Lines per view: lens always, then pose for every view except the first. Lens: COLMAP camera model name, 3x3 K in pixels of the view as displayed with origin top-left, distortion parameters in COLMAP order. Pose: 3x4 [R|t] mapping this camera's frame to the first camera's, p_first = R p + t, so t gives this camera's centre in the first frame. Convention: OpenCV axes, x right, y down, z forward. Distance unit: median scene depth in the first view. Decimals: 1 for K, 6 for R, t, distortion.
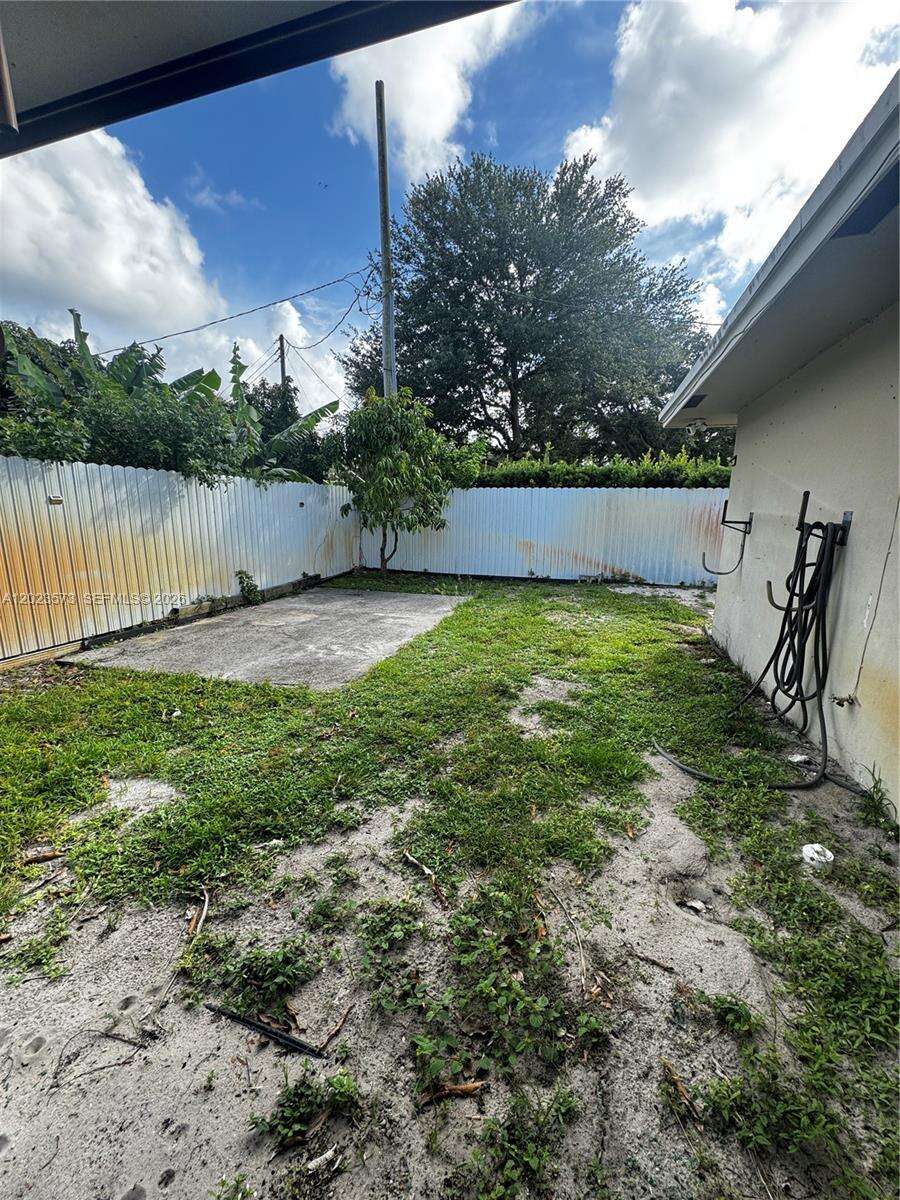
lens RADIAL K [[480.0, 0, 450.0], [0, 480.0, 600.0], [0, 0, 1]] dist [-0.001027, -0.000101]
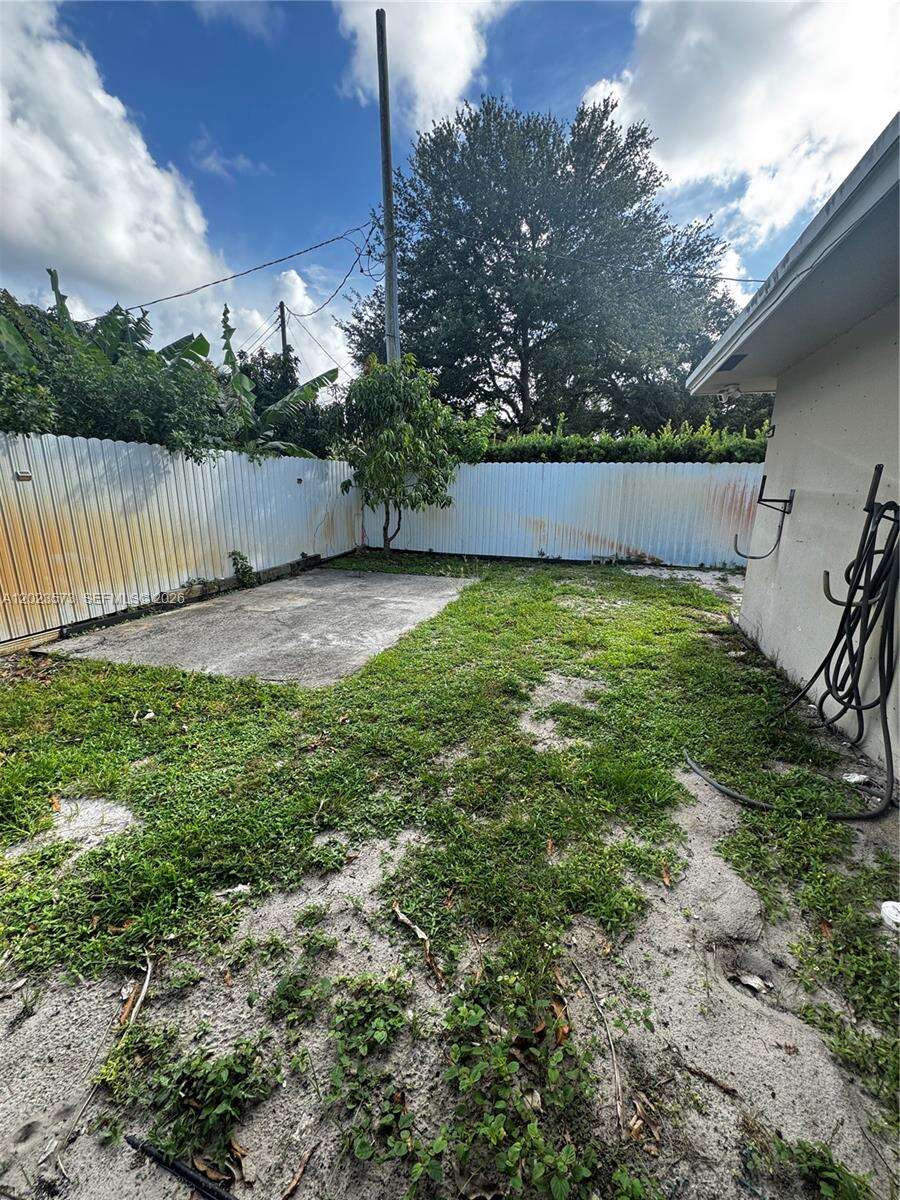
lens RADIAL K [[480.0, 0, 450.0], [0, 480.0, 600.0], [0, 0, 1]] dist [-0.001027, -0.000101]
pose [[0.999876, 0.003375, -0.015403, 0.008032], [-0.002644, 0.998880, 0.047246, -0.025780], [0.015545, -0.047199, 0.998765, 0.129221]]
